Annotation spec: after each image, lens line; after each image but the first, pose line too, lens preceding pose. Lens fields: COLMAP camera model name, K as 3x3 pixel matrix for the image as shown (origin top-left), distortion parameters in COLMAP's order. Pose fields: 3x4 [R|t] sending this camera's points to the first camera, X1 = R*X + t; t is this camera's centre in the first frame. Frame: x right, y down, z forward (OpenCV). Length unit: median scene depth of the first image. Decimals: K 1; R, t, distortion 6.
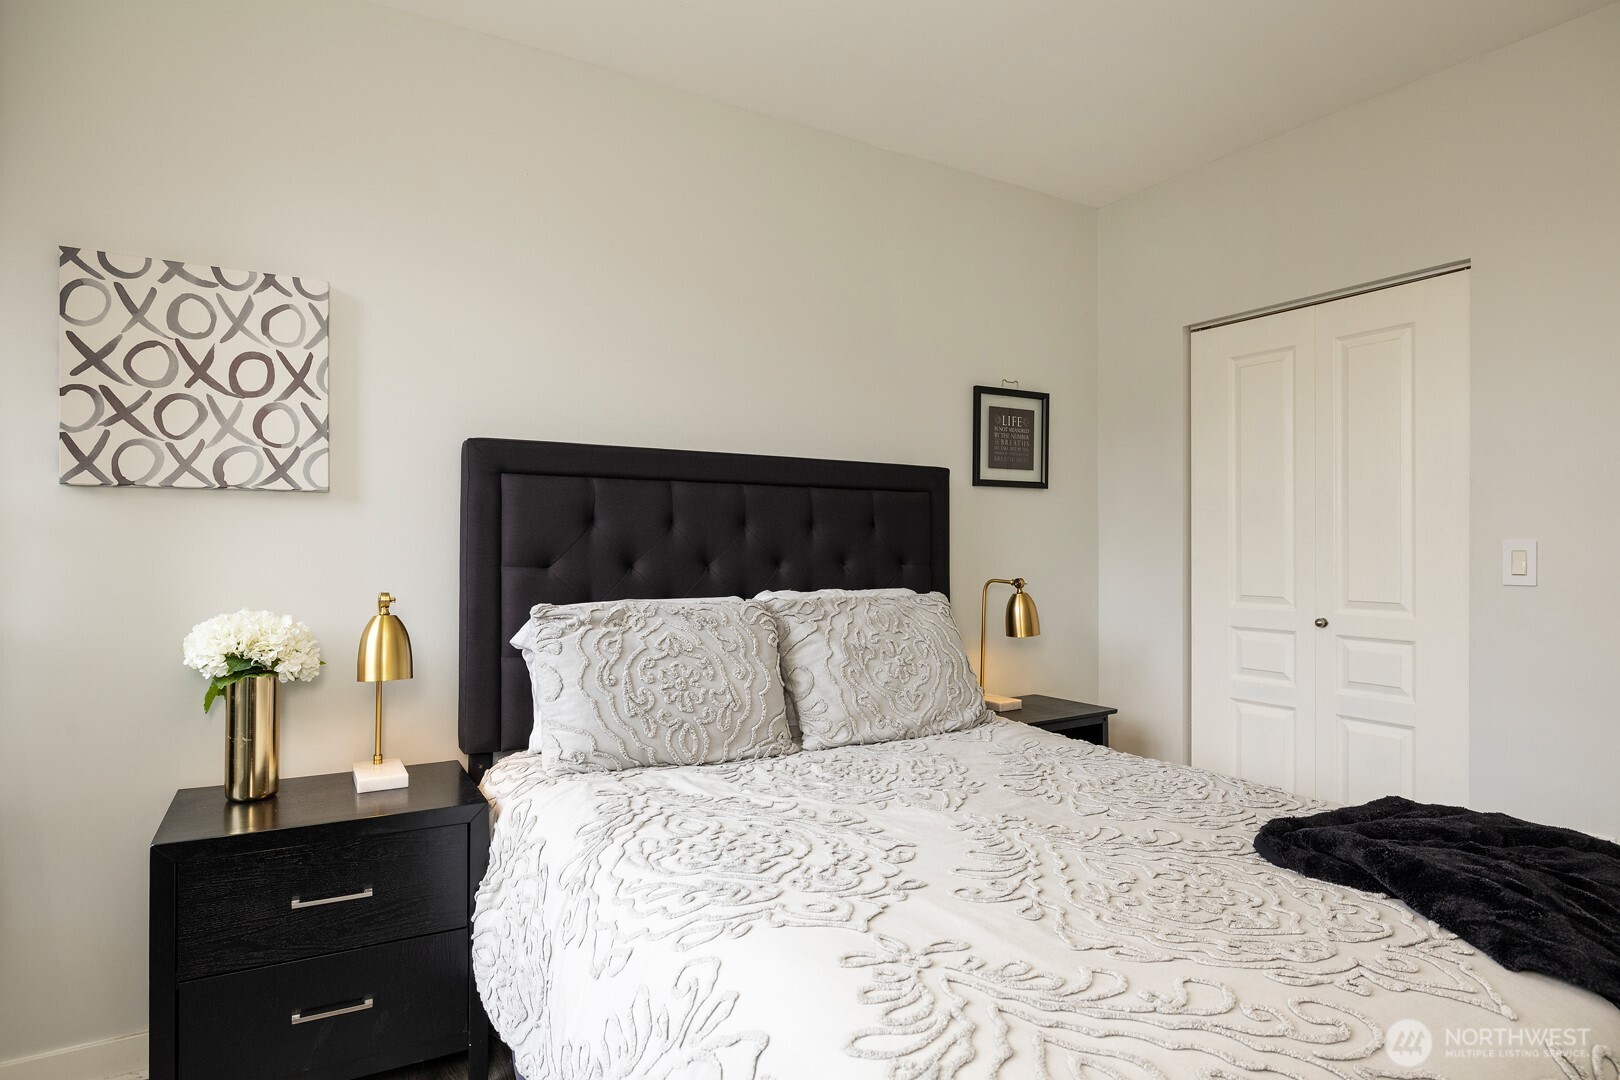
lens RADIAL K [[914.0, 0, 801.1], [0, 914.0, 546.2], [0, 0, 1]] dist [-0.001351, -0.000745]
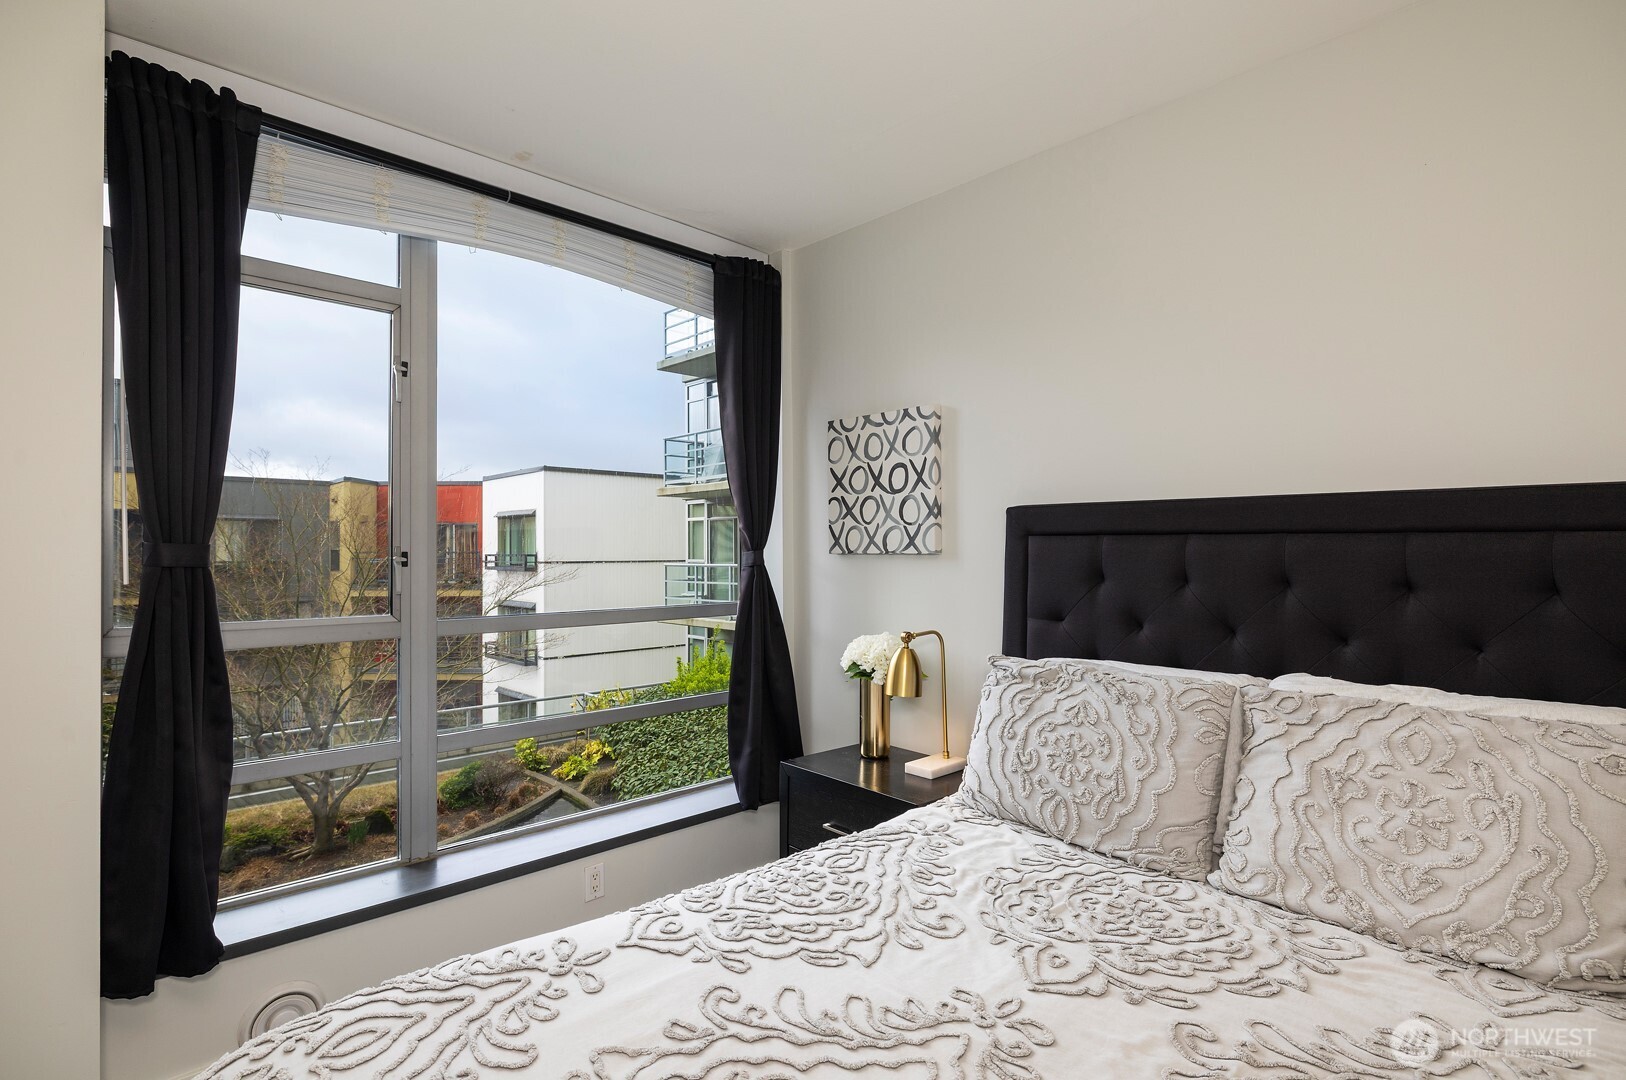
lens RADIAL K [[815.9, 0, 804.9], [0, 815.9, 543.6], [0, 0, 1]] dist [-0.002886, 0.000135]
pose [[0.201570, -0.008530, -0.979437, 0.681933], [-0.000253, 0.999962, -0.008760, -0.067101], [0.979474, 0.002014, 0.201560, 0.572419]]
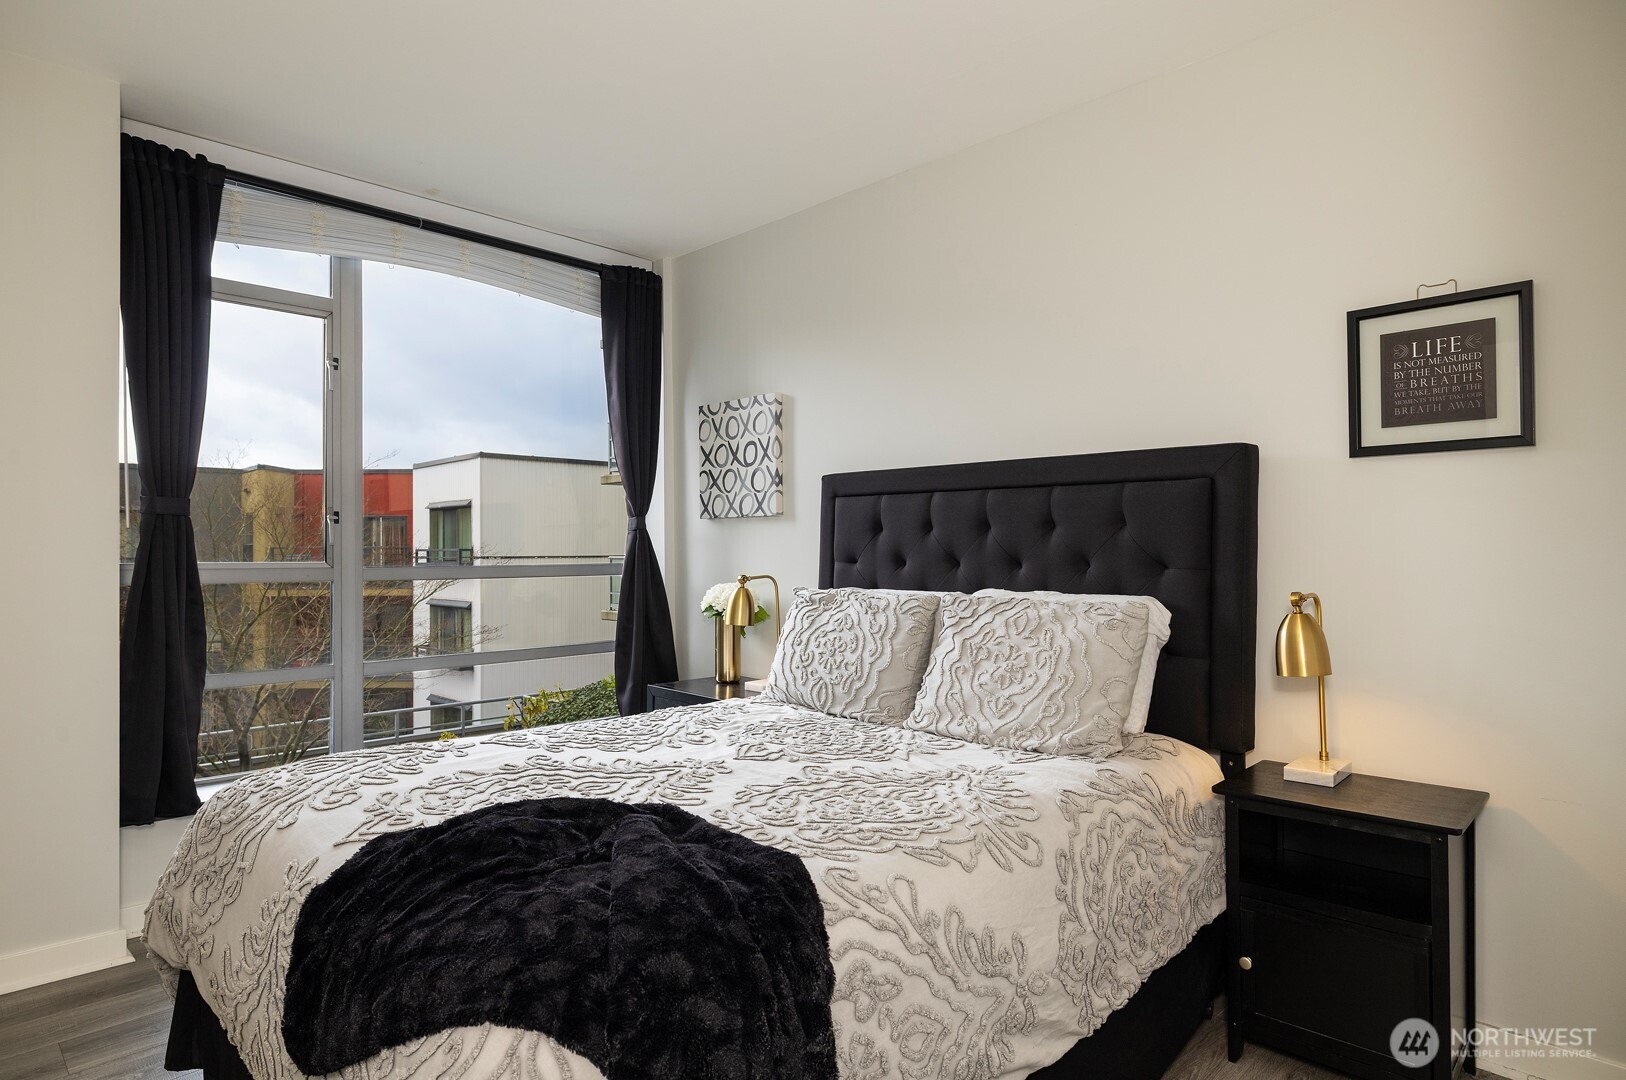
lens RADIAL K [[917.4, 0, 804.1], [0, 917.4, 546.2], [0, 0, 1]] dist [-0.001351, -0.000745]
pose [[0.225736, -0.004600, -0.974178, 1.191163], [0.001834, 0.999989, -0.004297, 0.004443], [0.974187, -0.000817, 0.225742, 0.686406]]
